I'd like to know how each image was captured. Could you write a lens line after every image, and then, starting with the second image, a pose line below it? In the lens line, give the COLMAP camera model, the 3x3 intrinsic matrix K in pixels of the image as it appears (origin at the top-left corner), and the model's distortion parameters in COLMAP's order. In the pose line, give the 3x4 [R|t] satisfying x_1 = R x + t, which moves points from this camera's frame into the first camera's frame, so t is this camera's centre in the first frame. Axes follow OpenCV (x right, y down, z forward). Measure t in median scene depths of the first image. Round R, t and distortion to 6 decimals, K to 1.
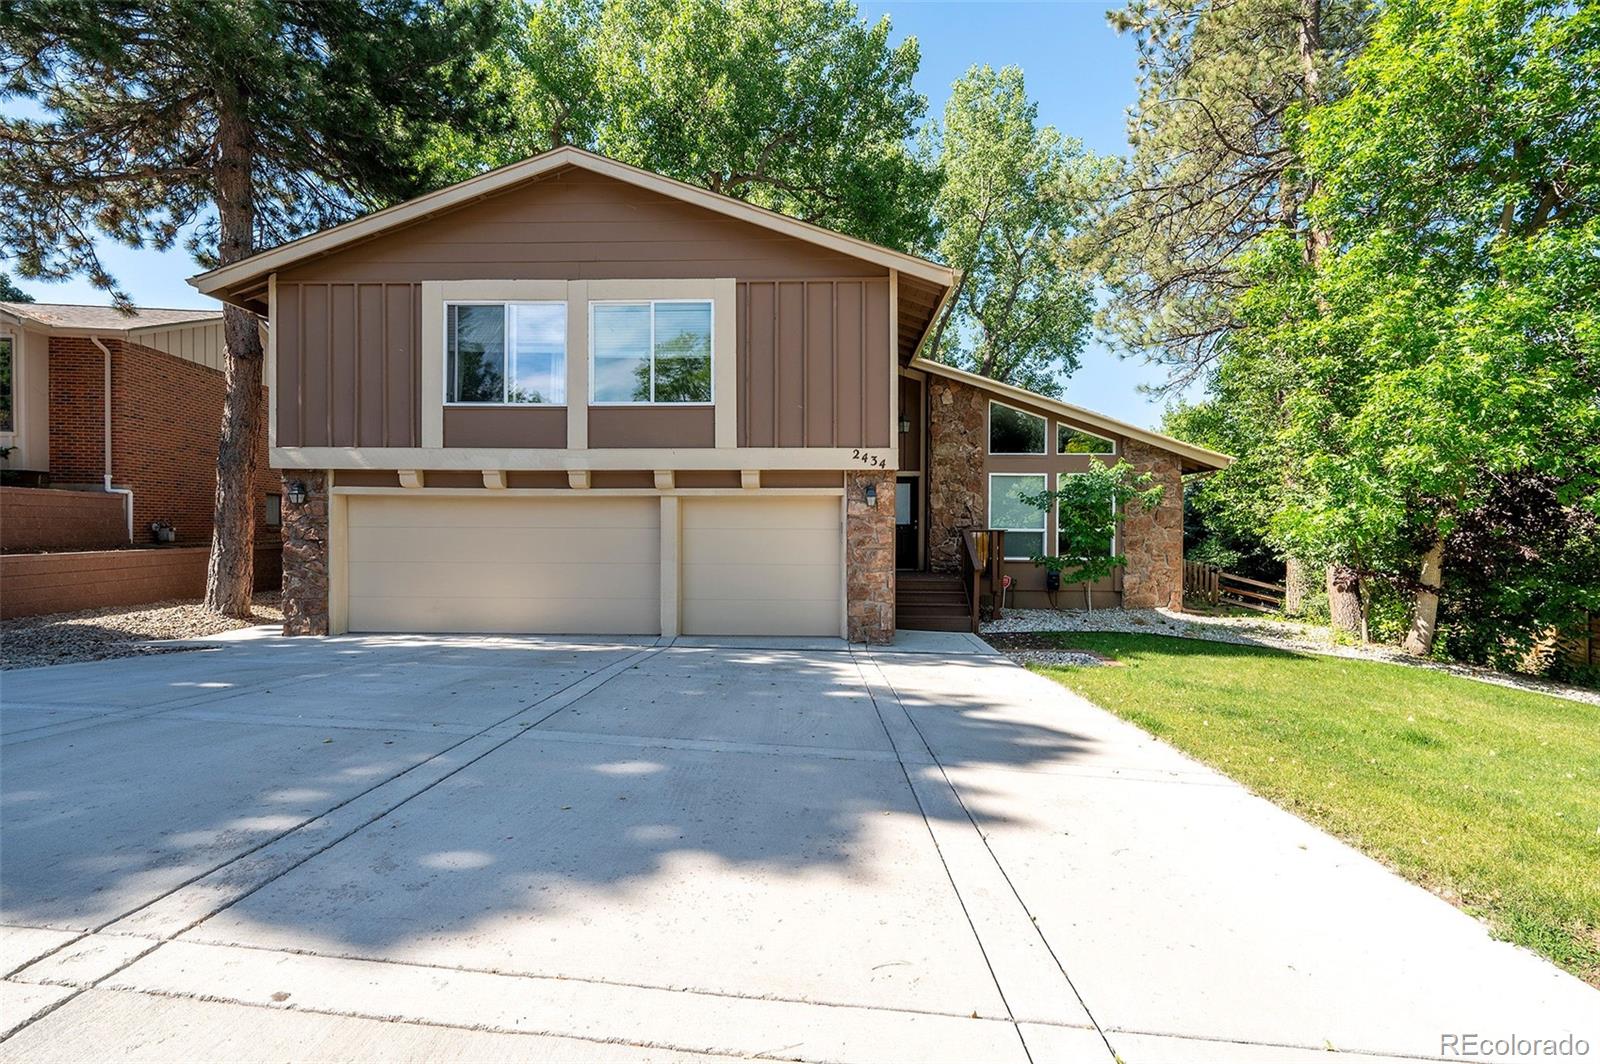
lens RADIAL K [[726.3, 0, 800.0], [0, 726.3, 532.0], [0, 0, 1]] dist [-0.002948, -0.000127]
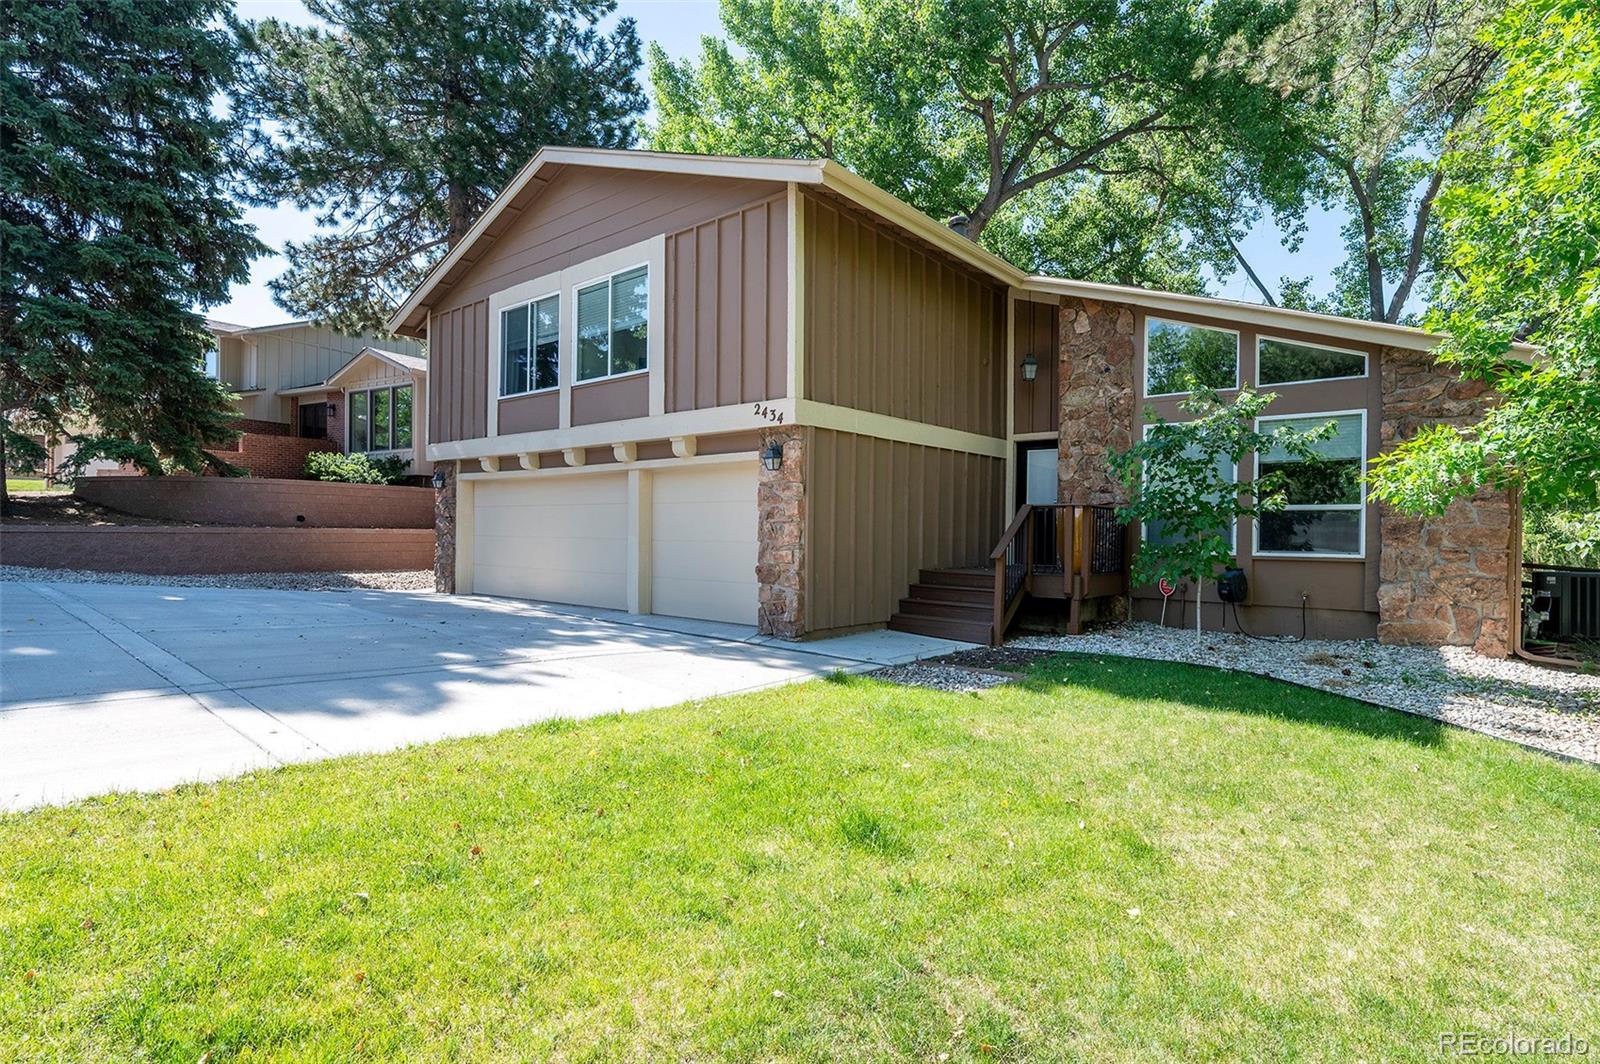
lens RADIAL K [[812.3, 0, 800.0], [0, 812.3, 532.0], [0, 0, 1]] dist [0.001092, 0.000065]
pose [[0.777535, 0.005562, -0.628815, 0.695607], [-0.012680, 0.999896, -0.006835, 0.039939], [0.628712, 0.013287, 0.777525, 0.296114]]
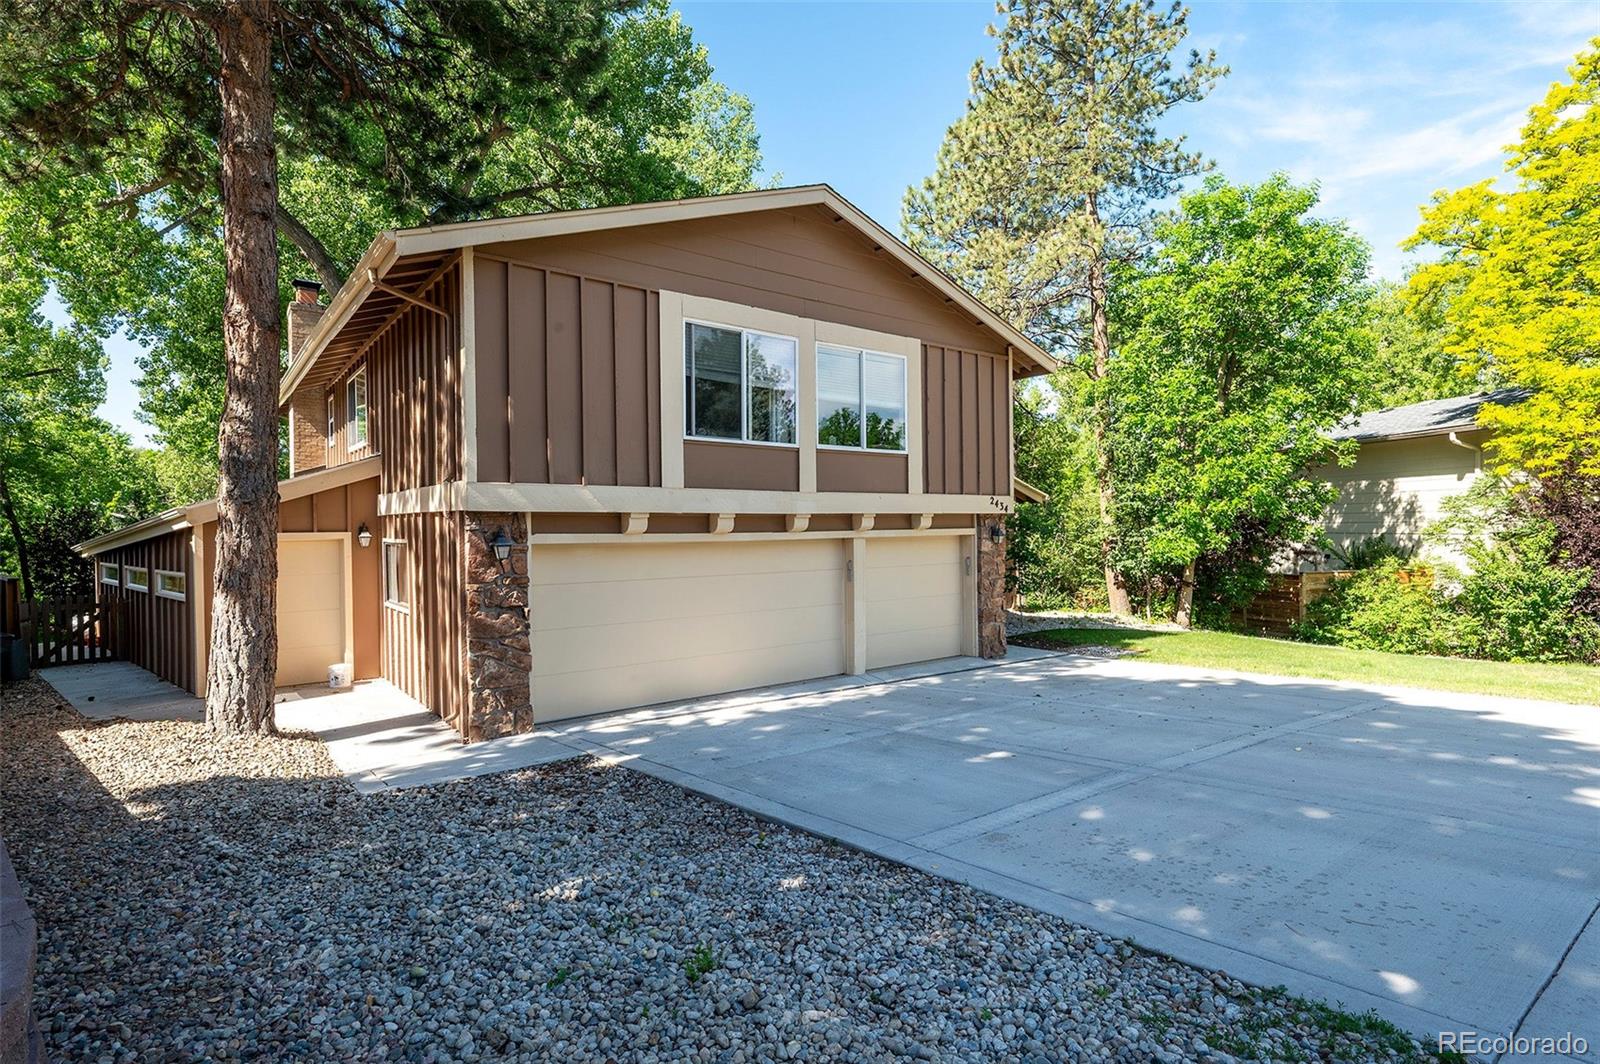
lens RADIAL K [[812.3, 0, 800.0], [0, 812.3, 532.0], [0, 0, 1]] dist [0.001092, 0.000065]
pose [[0.767020, -0.016148, 0.641420, -1.004769], [0.017312, 0.999840, 0.004468, -0.065511], [-0.641389, 0.007677, 0.767177, 0.171720]]
